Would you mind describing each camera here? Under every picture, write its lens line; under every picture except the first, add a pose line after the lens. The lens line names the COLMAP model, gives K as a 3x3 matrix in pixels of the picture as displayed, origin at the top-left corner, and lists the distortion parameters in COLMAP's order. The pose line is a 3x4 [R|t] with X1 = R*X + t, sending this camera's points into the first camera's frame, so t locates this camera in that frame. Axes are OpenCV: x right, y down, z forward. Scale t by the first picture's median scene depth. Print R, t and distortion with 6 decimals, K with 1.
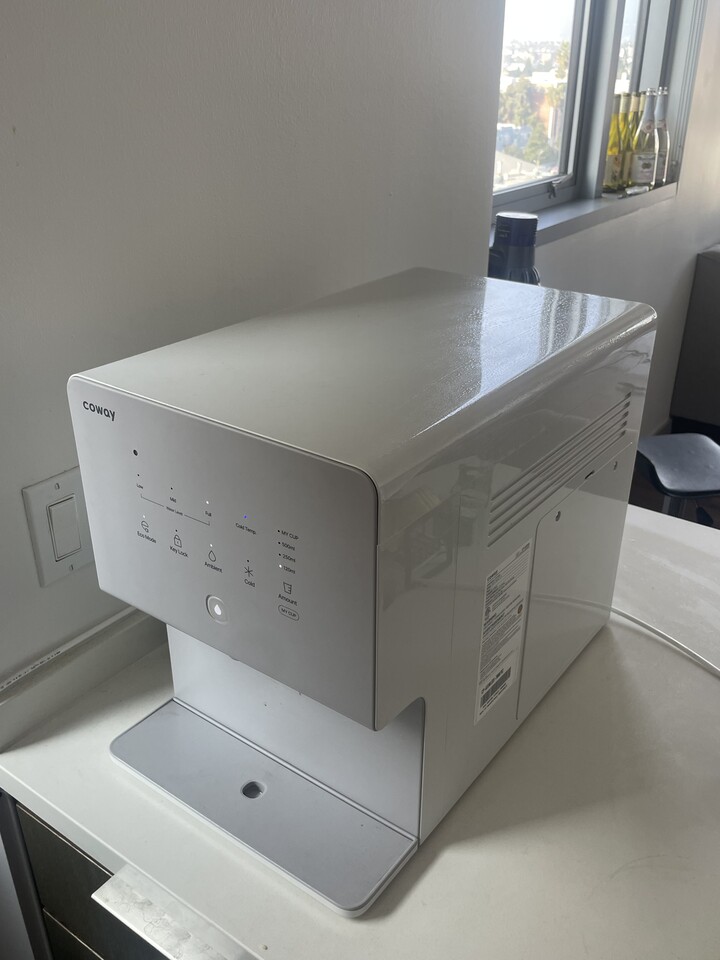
lens RADIAL K [[882.0, 0, 360.8], [0, 882.0, 479.8], [0, 0, 1]] dist [0.003552, 0.000000]
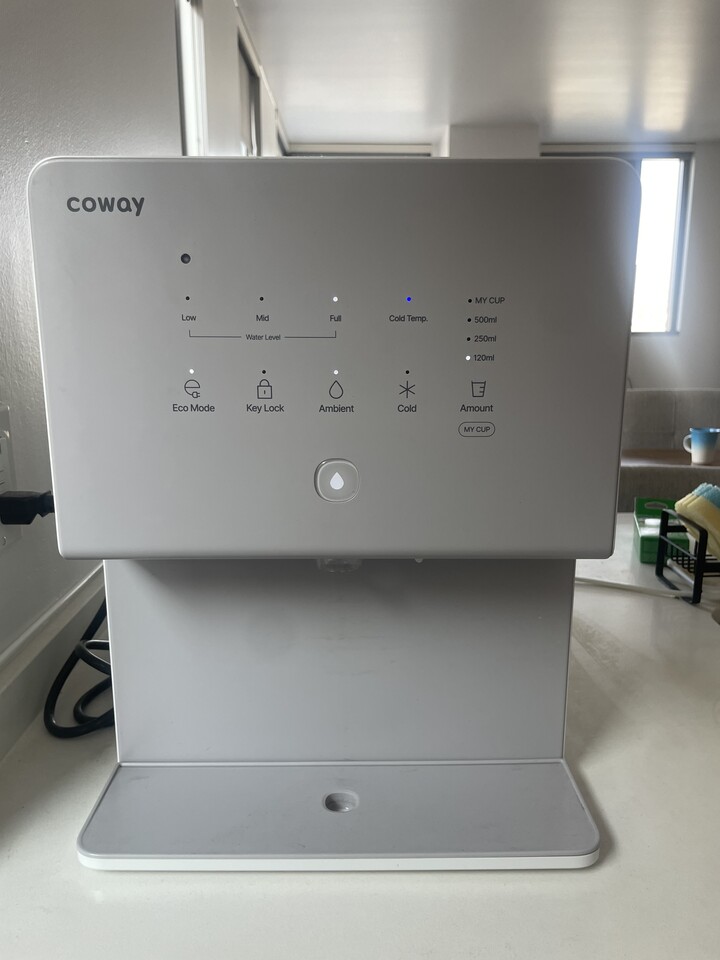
lens RADIAL K [[730.7, 0, 360.5], [0, 730.7, 483.3], [0, 0, 1]] dist [0.012040, -0.000952]
pose [[0.809894, -0.127884, 0.572466, -0.495711], [0.264565, 0.950677, -0.161919, 0.256736], [-0.523523, 0.282592, 0.803782, 0.556414]]
